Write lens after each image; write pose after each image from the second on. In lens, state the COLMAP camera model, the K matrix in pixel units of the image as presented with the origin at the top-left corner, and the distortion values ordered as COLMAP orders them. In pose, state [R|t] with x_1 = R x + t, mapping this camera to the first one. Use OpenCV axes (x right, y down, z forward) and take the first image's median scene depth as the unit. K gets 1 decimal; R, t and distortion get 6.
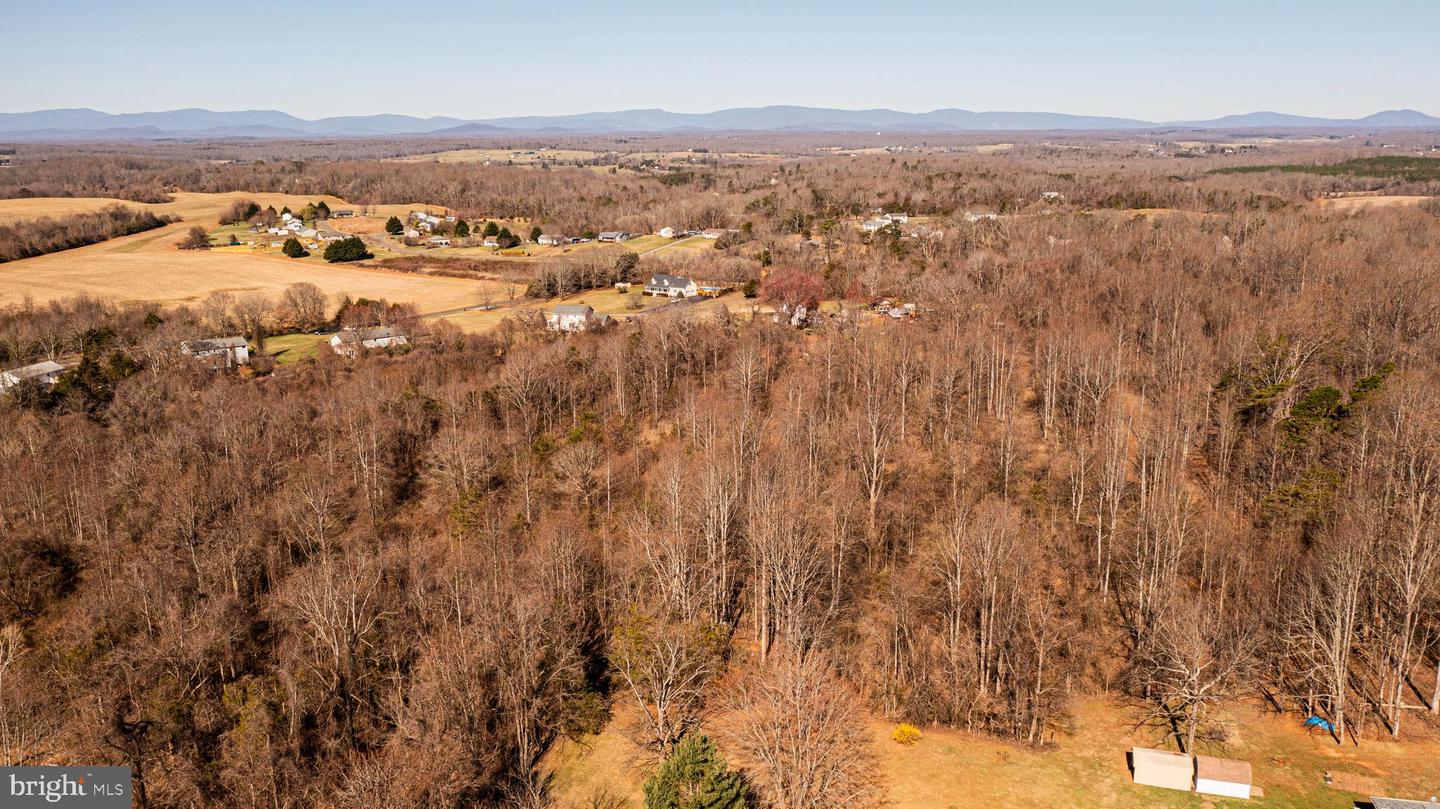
lens RADIAL K [[1138.5, 0, 717.8], [0, 1138.5, 409.6], [0, 0, 1]] dist [-0.015334, 0.006215]
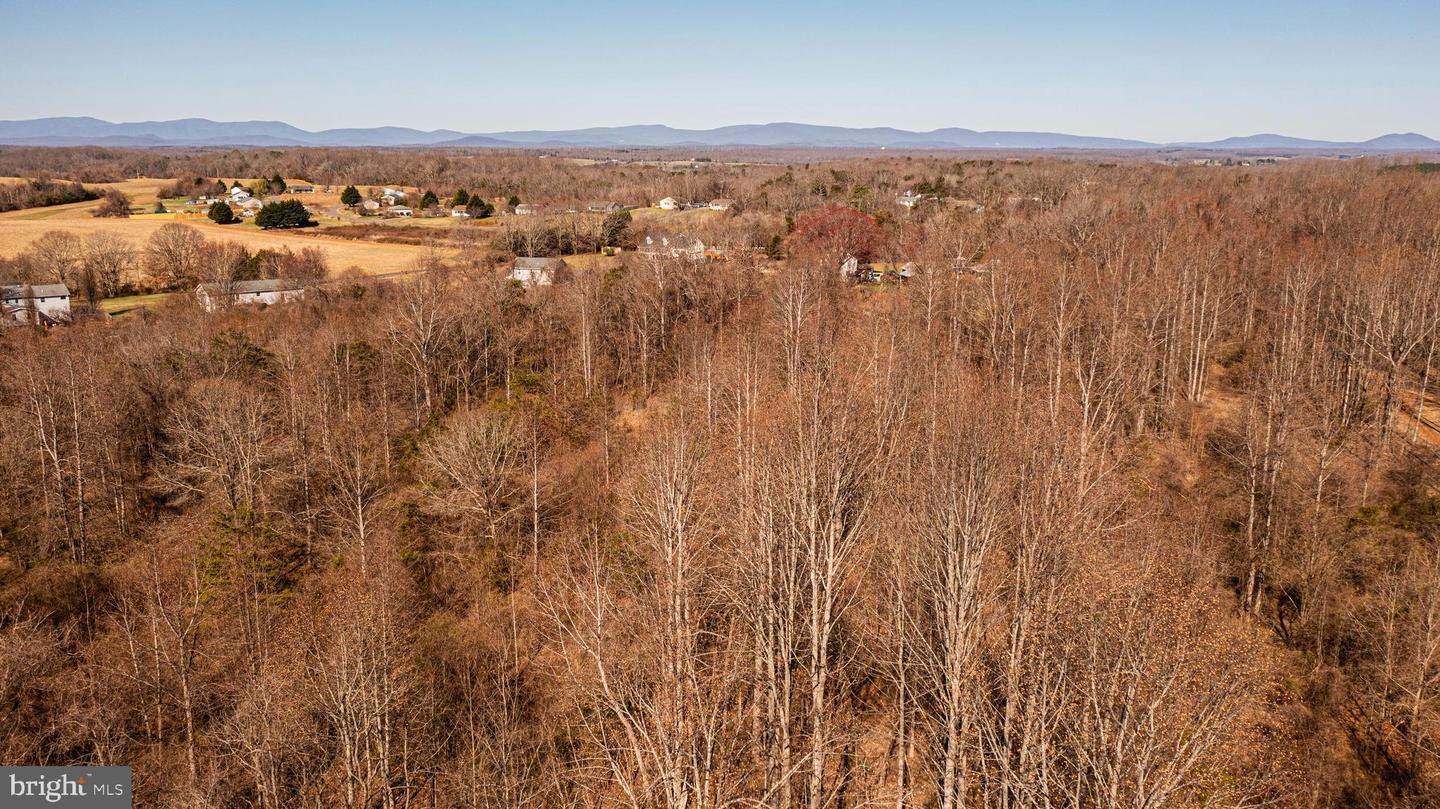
lens RADIAL K [[1138.5, 0, 714.6], [0, 1138.5, 405.9], [0, 0, 1]] dist [-0.015334, 0.006215]
pose [[0.999937, 0.011050, -0.002146, -0.006235], [-0.011086, 0.999782, -0.017671, 0.010482], [0.001951, 0.017693, 0.999842, 0.160863]]
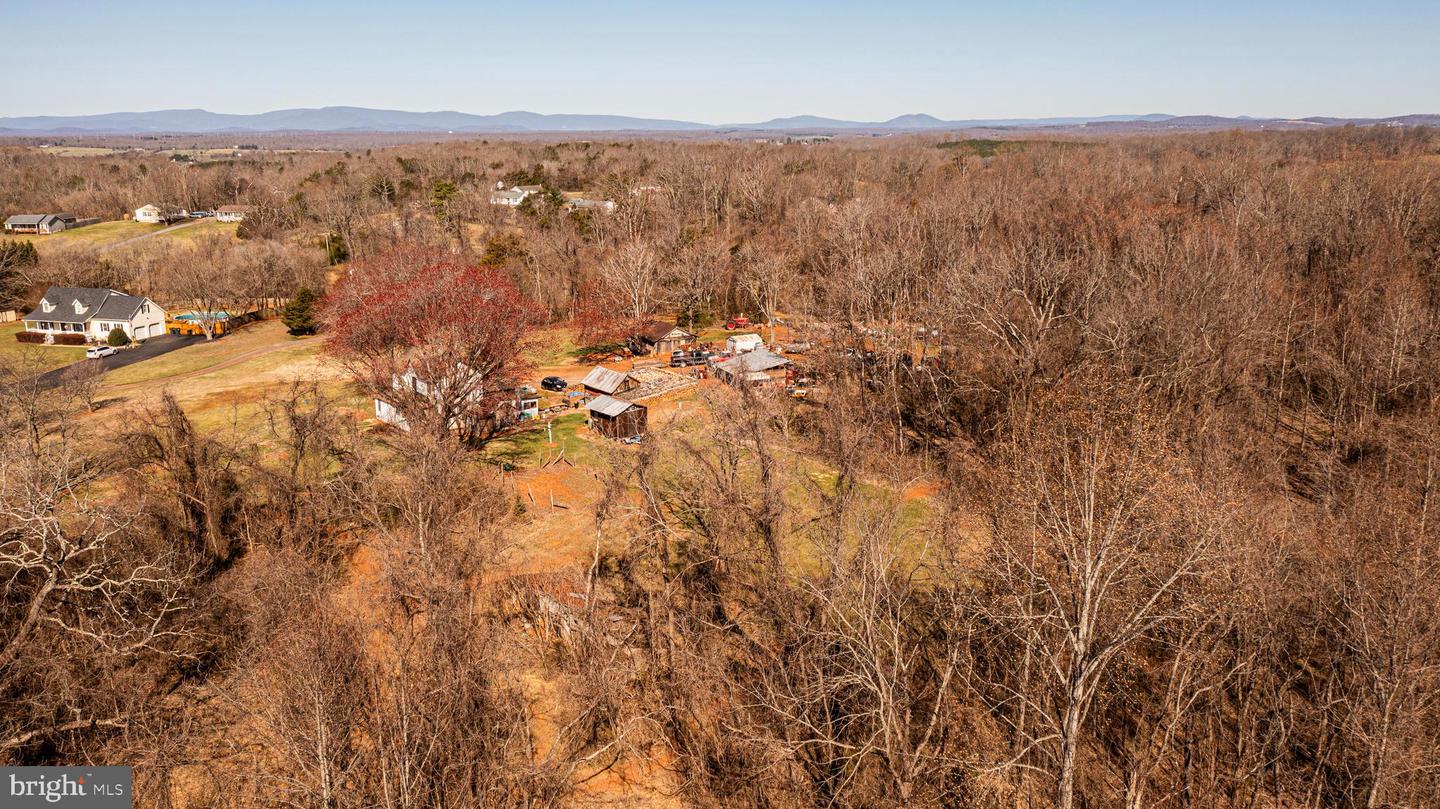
lens RADIAL K [[1138.5, 0, 726.2], [0, 1138.5, 397.8], [0, 0, 1]] dist [-0.015334, 0.006215]
pose [[0.931689, -0.080555, 0.354212, 0.016698], [0.085065, 0.996371, 0.002846, -0.044811], [-0.353156, 0.027479, 0.935161, 0.396719]]
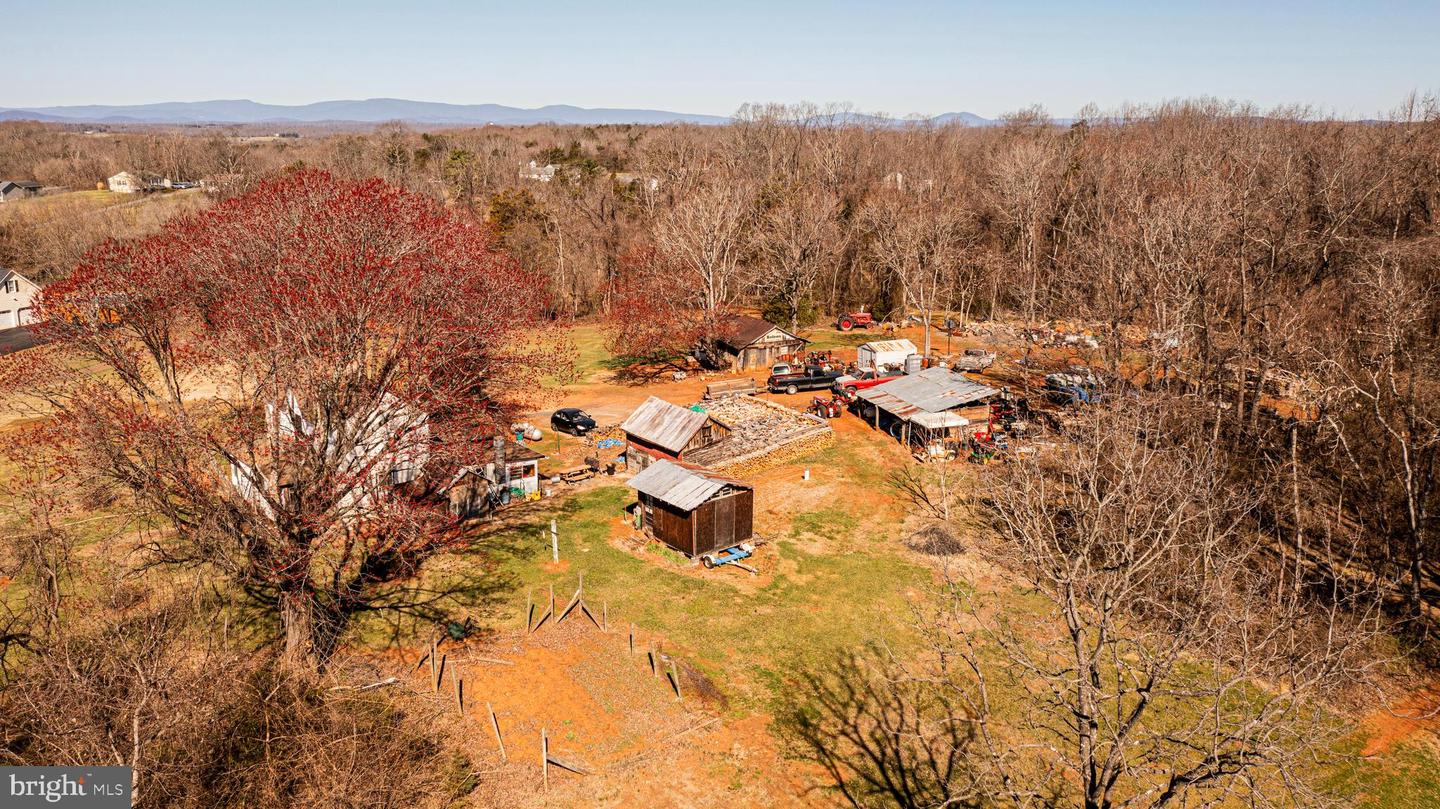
lens RADIAL K [[1138.5, 0, 717.2], [0, 1138.5, 408.6], [0, 0, 1]] dist [-0.015334, 0.006215]
pose [[0.946171, -0.066128, 0.316839, 0.037863], [0.065661, 0.997768, 0.012164, -0.051229], [-0.316936, 0.009295, 0.948401, 0.484266]]
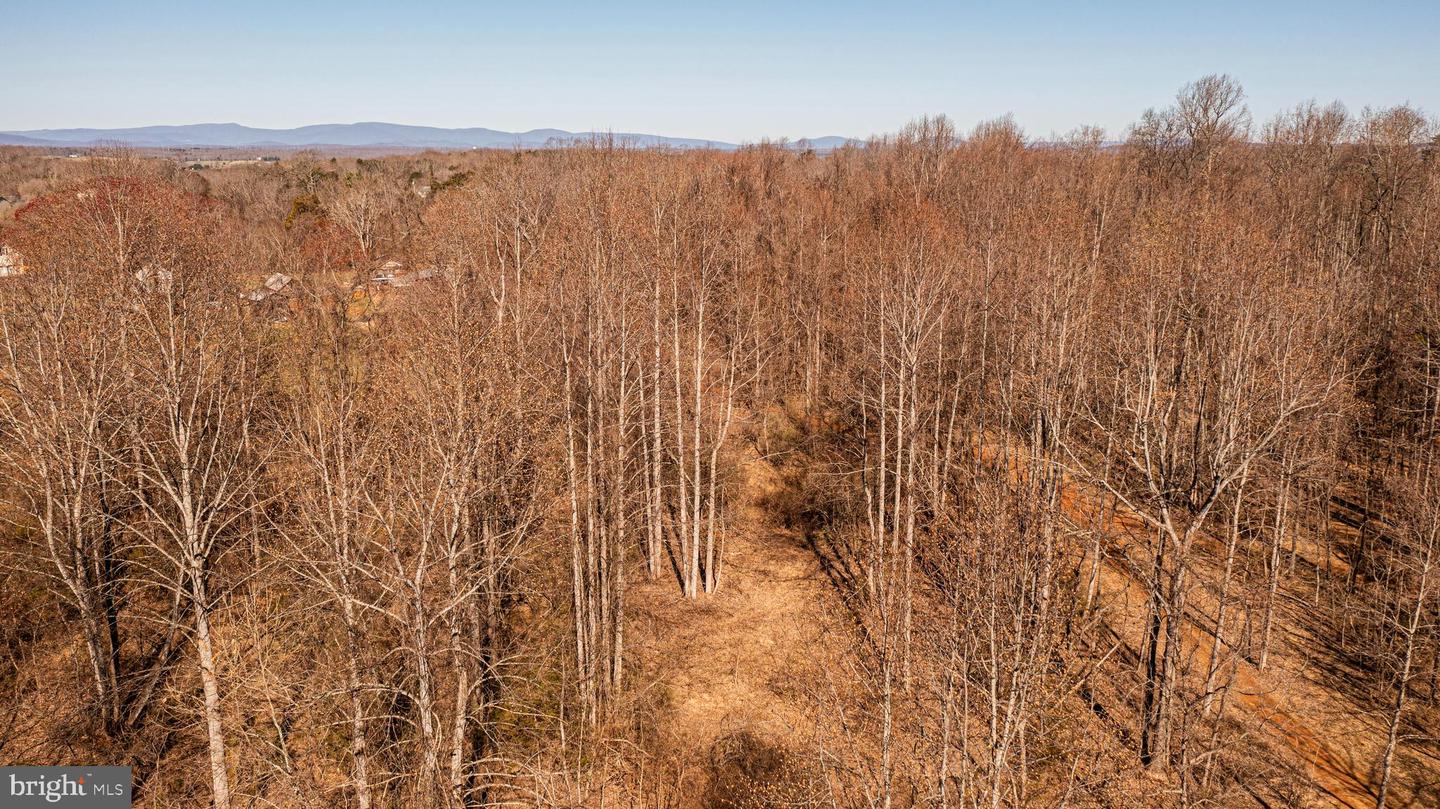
lens RADIAL K [[1138.5, 0, 726.7], [0, 1138.5, 401.1], [0, 0, 1]] dist [-0.015334, 0.006215]
pose [[0.940216, -0.060378, 0.335185, 0.072289], [0.068634, 0.997559, -0.012829, -0.013998], [-0.333592, 0.035067, 0.942065, 0.321538]]
